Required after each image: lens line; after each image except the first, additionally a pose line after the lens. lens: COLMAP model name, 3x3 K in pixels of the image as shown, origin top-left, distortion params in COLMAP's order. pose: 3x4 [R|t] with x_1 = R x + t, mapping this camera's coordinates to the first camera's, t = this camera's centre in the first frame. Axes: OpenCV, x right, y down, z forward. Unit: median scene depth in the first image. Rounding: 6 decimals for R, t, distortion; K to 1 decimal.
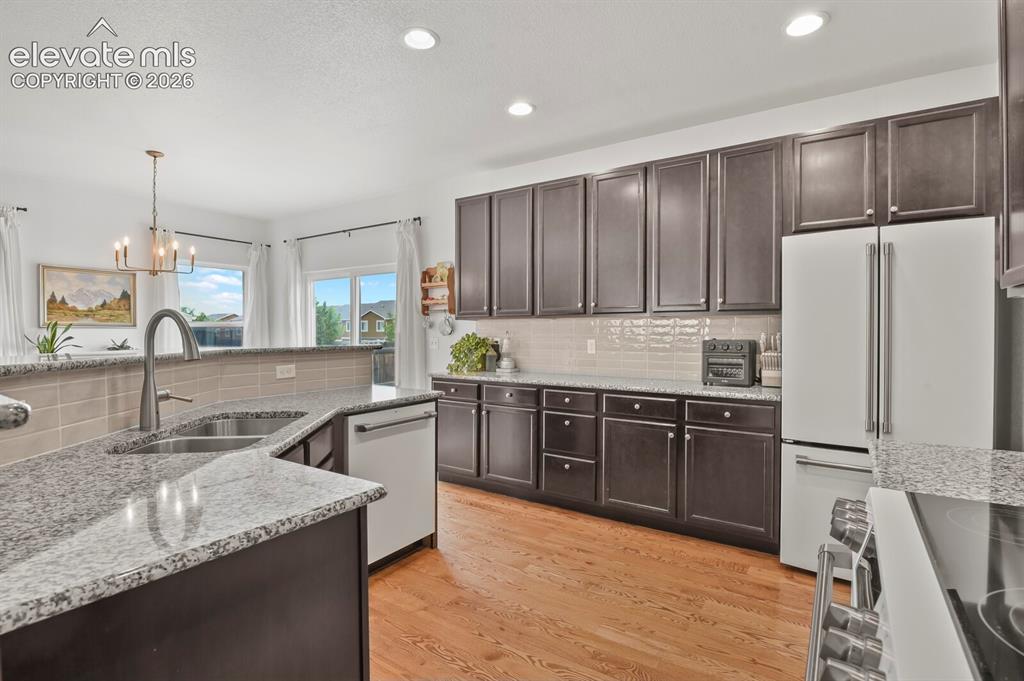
lens RADIAL K [[499.0, 0, 516.7], [0, 499.0, 340.1], [0, 0, 1]] dist [-0.004905, -0.010668]
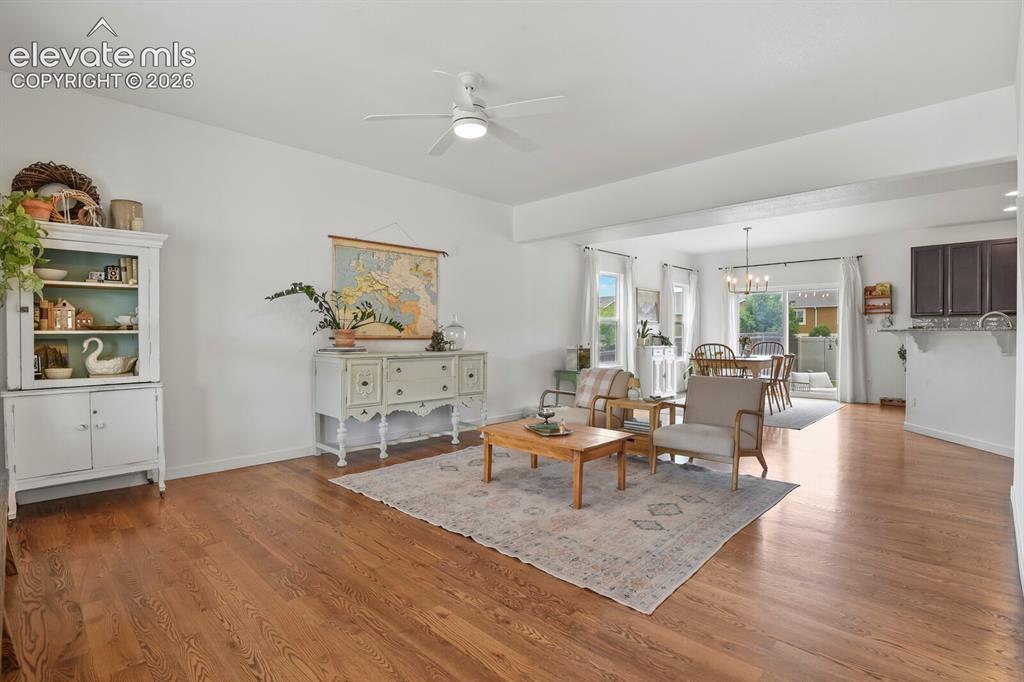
lens RADIAL K [[499.0, 0, 516.7], [0, 499.0, 340.6], [0, 0, 1]] dist [-0.004905, -0.010668]
pose [[0.984665, 0.000765, -0.174457, -1.382931], [-0.001011, 0.999999, -0.001323, 0.048626], [0.174456, 0.001479, 0.984664, -1.084319]]
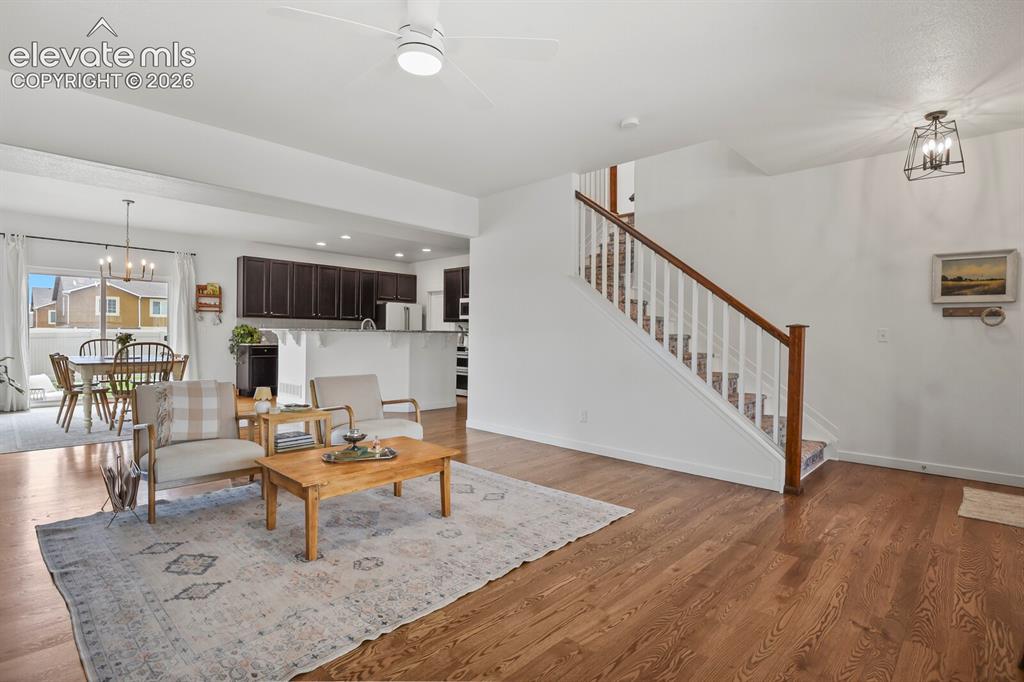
lens RADIAL K [[499.0, 0, 516.7], [0, 499.0, 340.6], [0, 0, 1]] dist [-0.004905, -0.010668]
pose [[0.168616, -0.012578, 0.985602, -2.237356], [-0.000268, 0.999918, 0.012806, 0.030943], [-0.985682, -0.002423, 0.168599, -0.473000]]
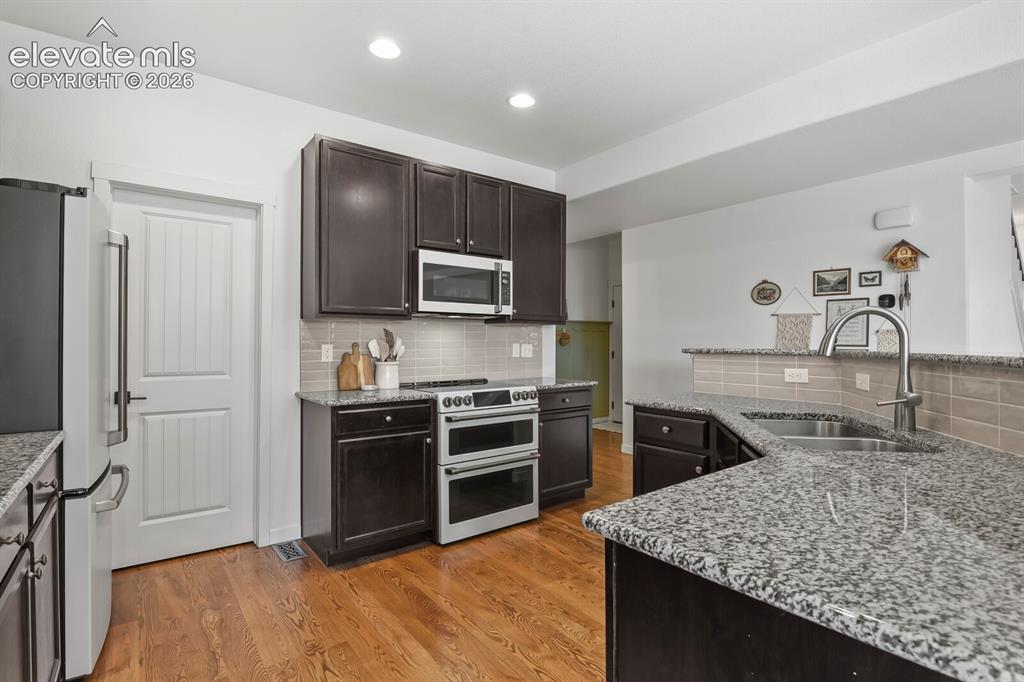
lens RADIAL K [[499.0, 0, 516.7], [0, 499.0, 340.6], [0, 0, 1]] dist [-0.004905, -0.010668]
pose [[-0.951839, -0.000846, 0.306596, -0.157937], [0.004075, 0.999873, 0.015411, -0.007373], [-0.306570, 0.015918, -0.951715, 1.059915]]
